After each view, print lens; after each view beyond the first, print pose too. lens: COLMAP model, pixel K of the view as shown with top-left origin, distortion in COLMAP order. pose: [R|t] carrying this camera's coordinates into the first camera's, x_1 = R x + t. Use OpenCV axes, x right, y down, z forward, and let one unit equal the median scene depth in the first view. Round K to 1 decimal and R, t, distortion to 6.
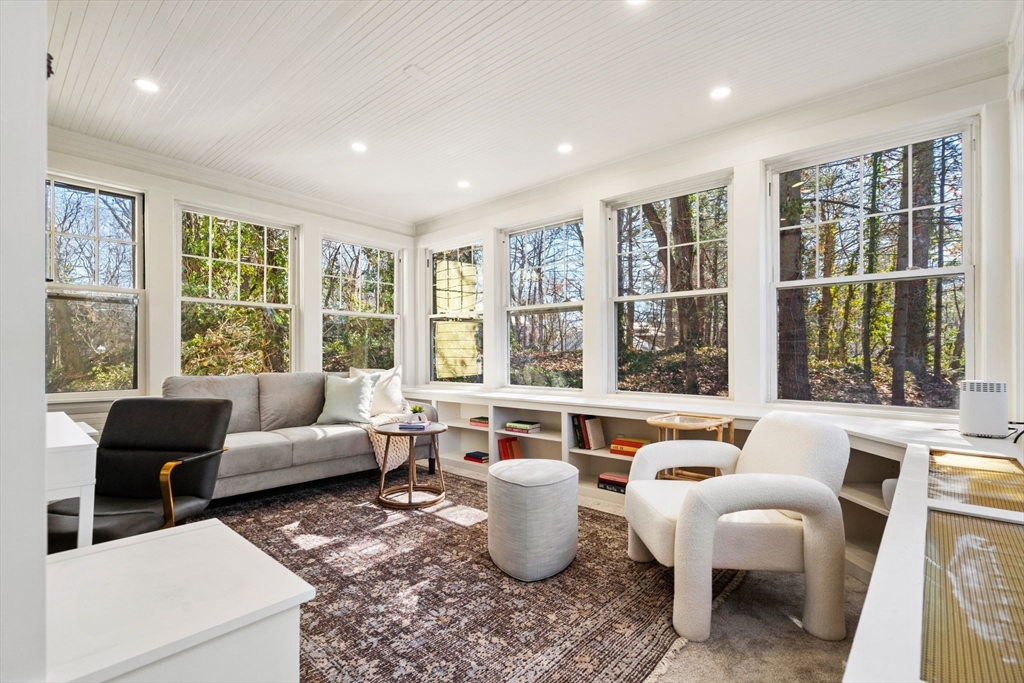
lens RADIAL K [[473.4, 0, 512.0], [0, 473.4, 341.5], [0, 0, 1]] dist [-0.011950, -0.000112]
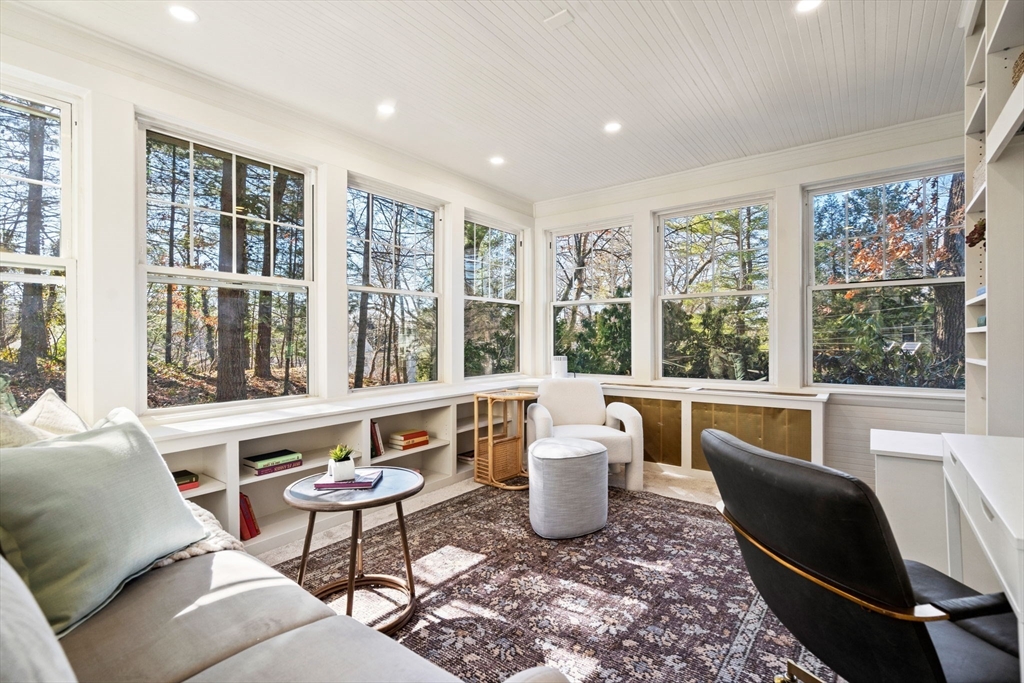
lens RADIAL K [[473.4, 0, 512.0], [0, 473.4, 341.5], [0, 0, 1]] dist [-0.011950, -0.000112]
pose [[-0.076665, -0.005188, 0.997043, -1.115519], [-0.014804, 0.999882, 0.004064, 0.008562], [-0.996947, -0.014449, -0.076732, 1.232827]]
